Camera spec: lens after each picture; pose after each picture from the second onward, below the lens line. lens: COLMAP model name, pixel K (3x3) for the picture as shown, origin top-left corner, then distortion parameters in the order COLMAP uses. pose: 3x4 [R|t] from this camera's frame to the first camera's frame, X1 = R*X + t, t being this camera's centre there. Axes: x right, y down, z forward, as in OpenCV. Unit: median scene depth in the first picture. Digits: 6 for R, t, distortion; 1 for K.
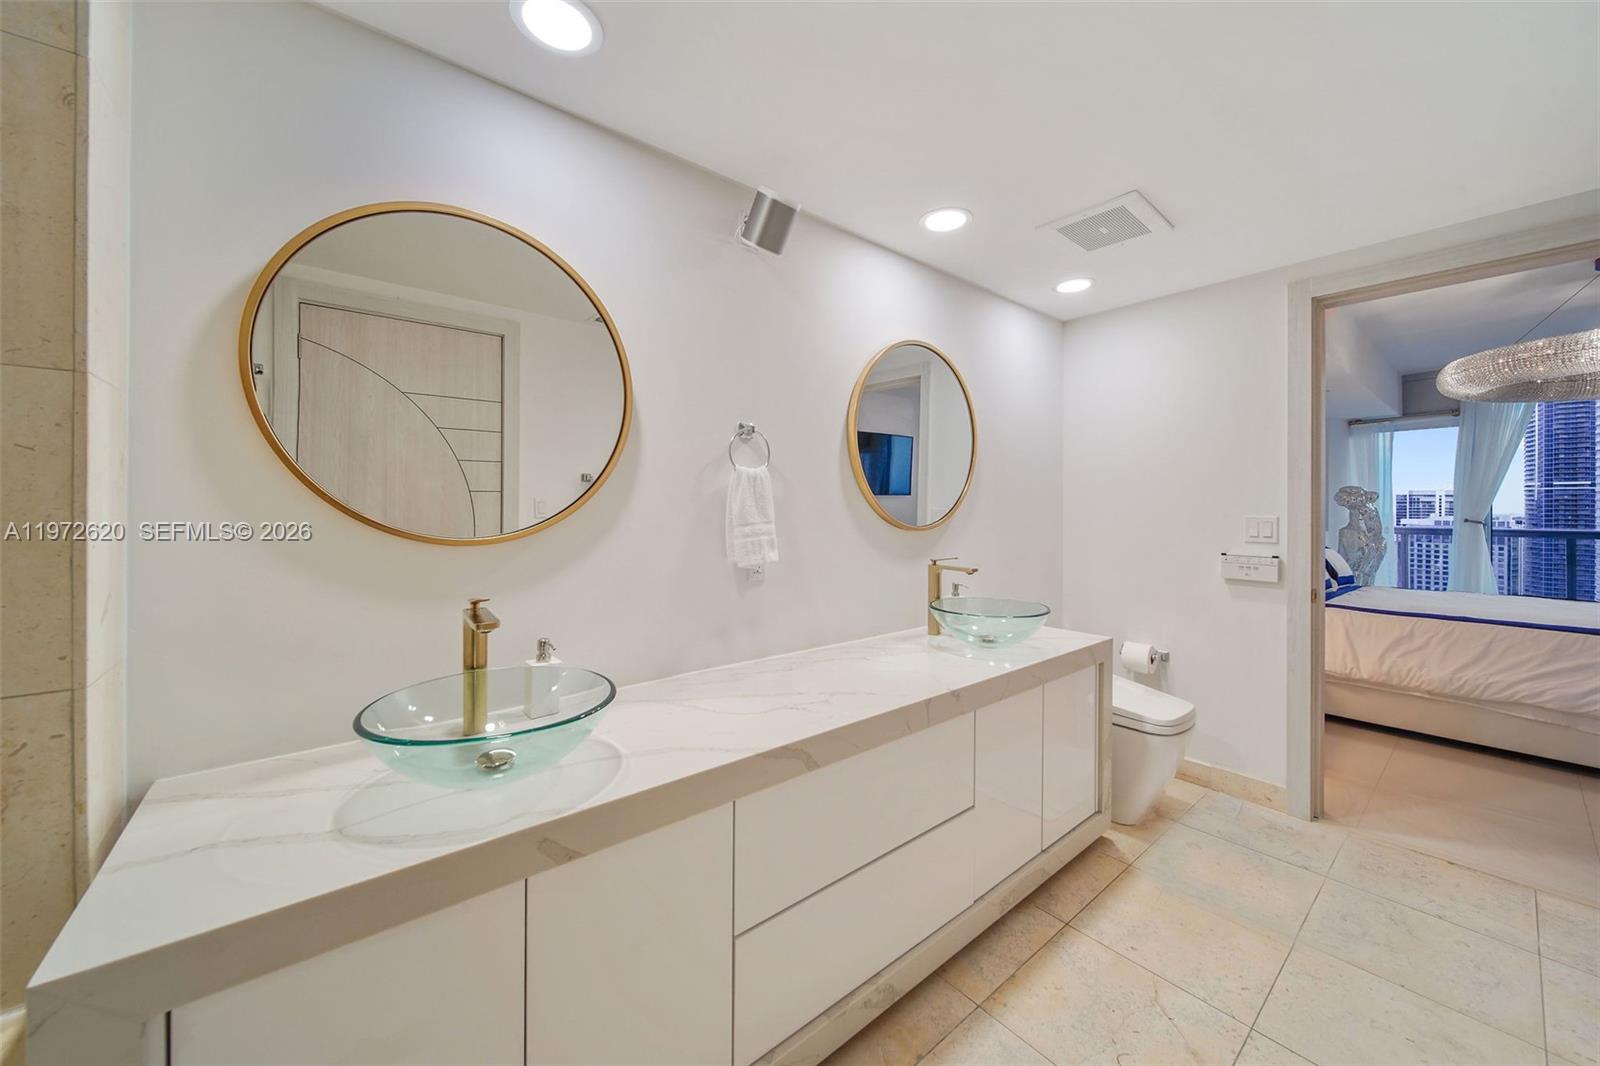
lens RADIAL K [[563.8, 0, 779.4], [0, 563.8, 507.0], [0, 0, 1]] dist [-0.005071, -0.001983]
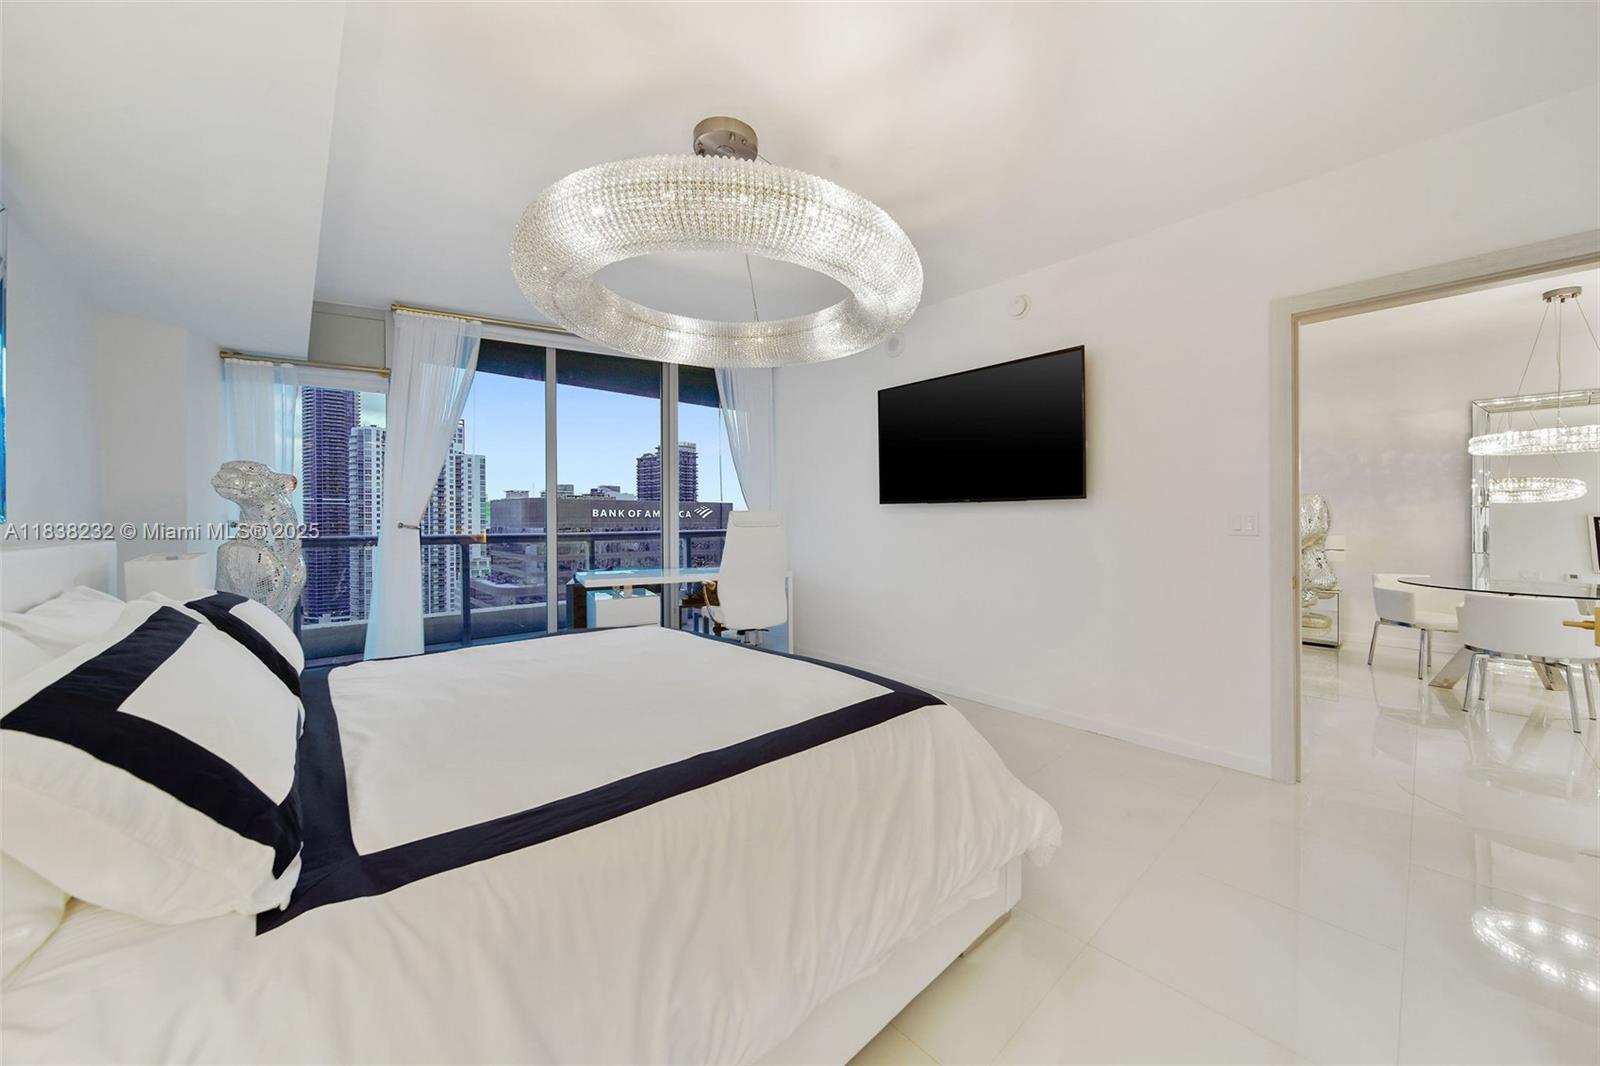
lens RADIAL K [[563.8, 0, 814.2], [0, 563.8, 530.6], [0, 0, 1]] dist [-0.005071, -0.001983]
pose [[-0.095490, -0.024077, 0.995139, 0.784729], [0.002264, 0.999700, 0.024405, 0.025259], [-0.995428, 0.004583, -0.095407, 0.904788]]
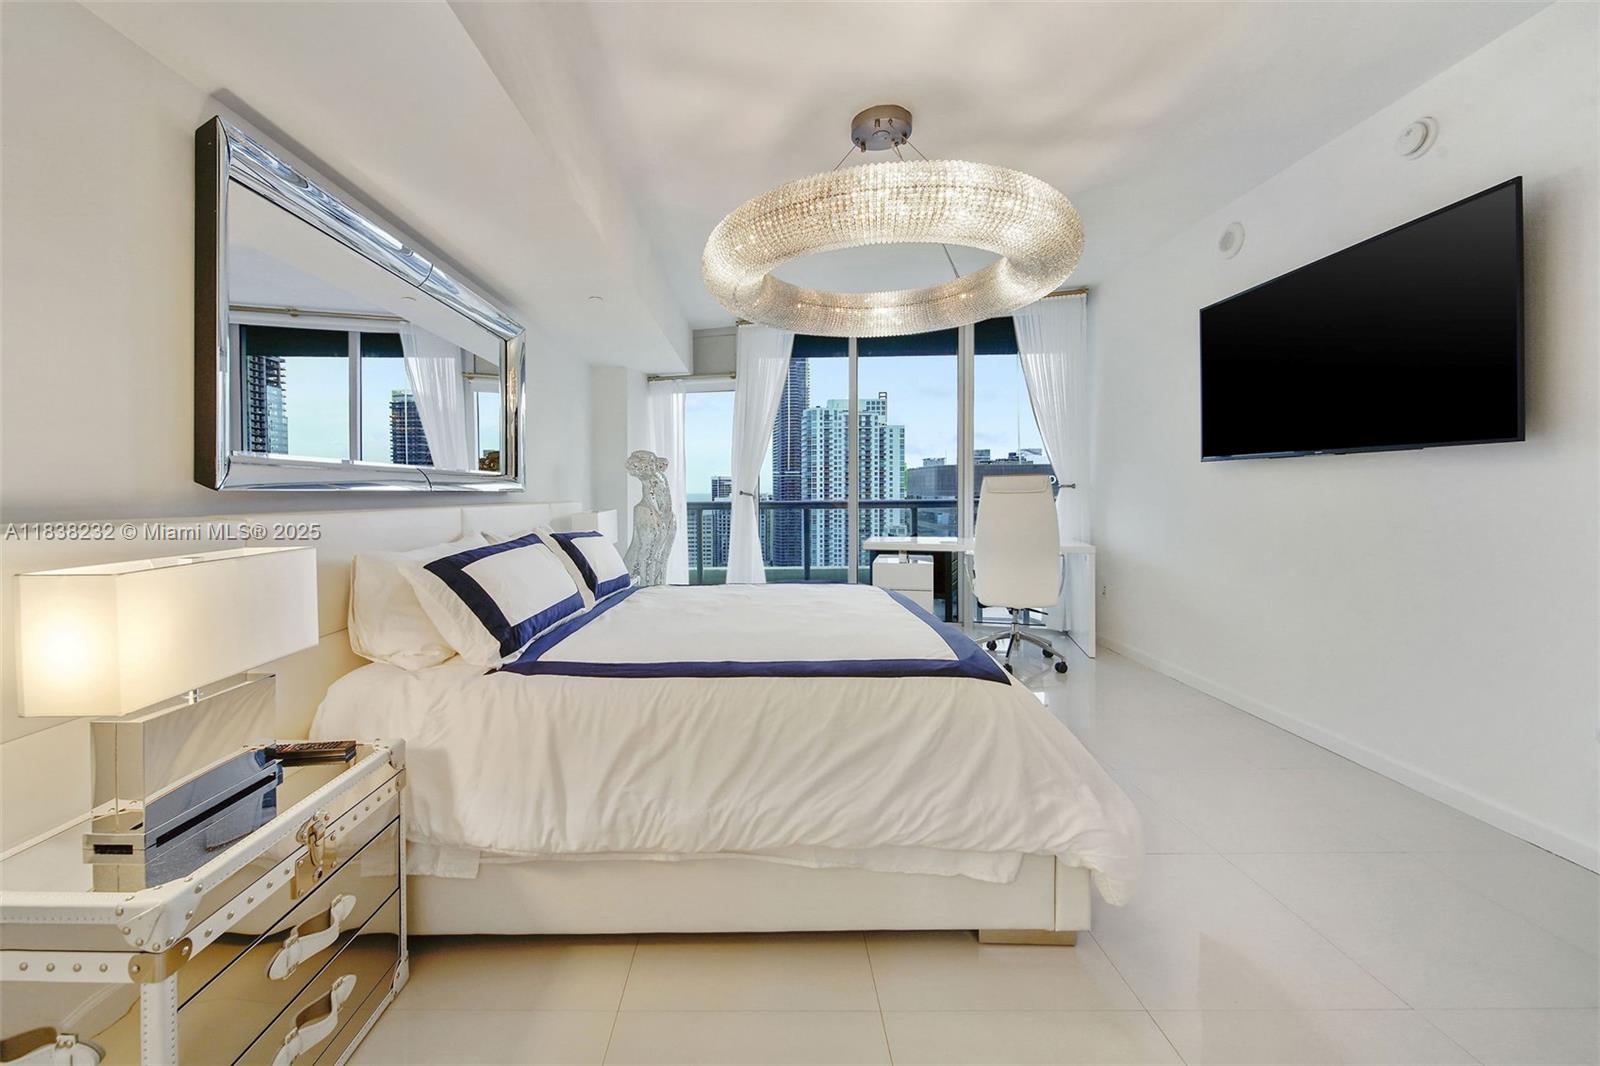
lens RADIAL K [[618.3, 0, 754.5], [0, 618.3, 510.8], [0, 0, 1]] dist [-0.008636, 0.000058]
pose [[0.621716, -0.038004, 0.782320, 0.751756], [0.015318, 0.999221, 0.036367, 0.030615], [-0.783093, -0.010627, 0.621814, 0.583547]]
